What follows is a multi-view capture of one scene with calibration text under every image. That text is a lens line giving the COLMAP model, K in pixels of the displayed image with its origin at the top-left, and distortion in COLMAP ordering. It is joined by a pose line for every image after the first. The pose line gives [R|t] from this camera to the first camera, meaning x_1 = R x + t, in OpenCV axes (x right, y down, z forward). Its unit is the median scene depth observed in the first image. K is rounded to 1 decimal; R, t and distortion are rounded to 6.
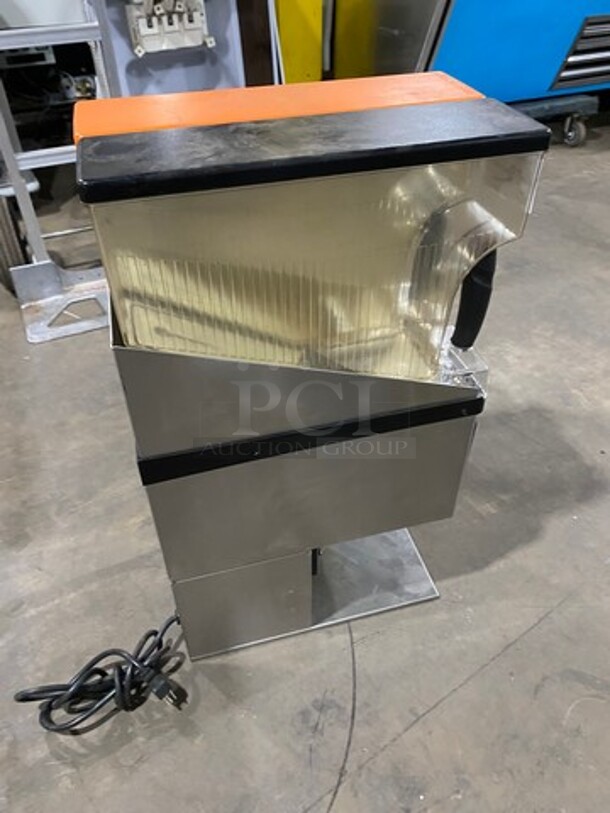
lens RADIAL K [[614.9, 0, 296.5], [0, 614.9, 398.4], [0, 0, 1]] dist [0.025586, -0.036862]
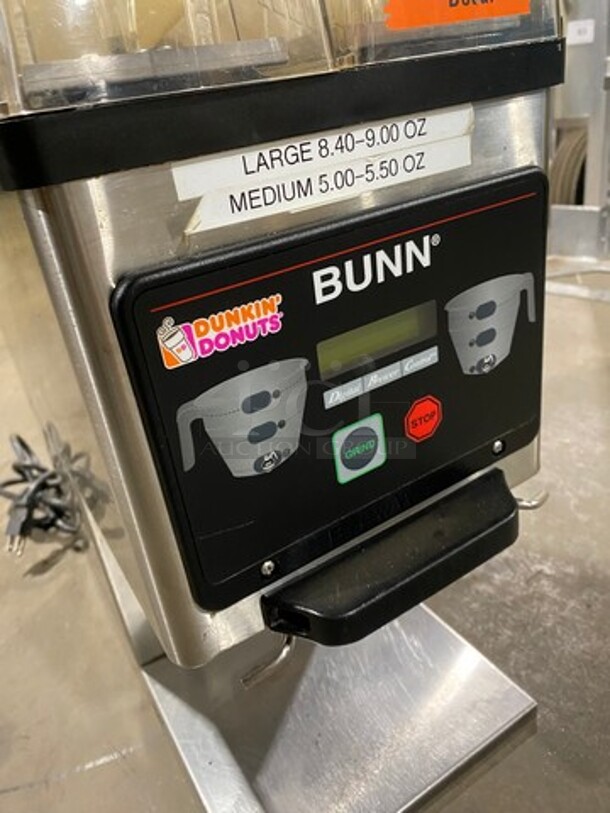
lens RADIAL K [[614.9, 0, 298.6], [0, 614.9, 400.6], [0, 0, 1]] dist [0.025586, -0.036862]
pose [[0.279307, 0.408680, -0.868889, 0.256389], [-0.505400, 0.831983, 0.228859, -0.012558], [0.816431, 0.375214, 0.438926, 0.457214]]
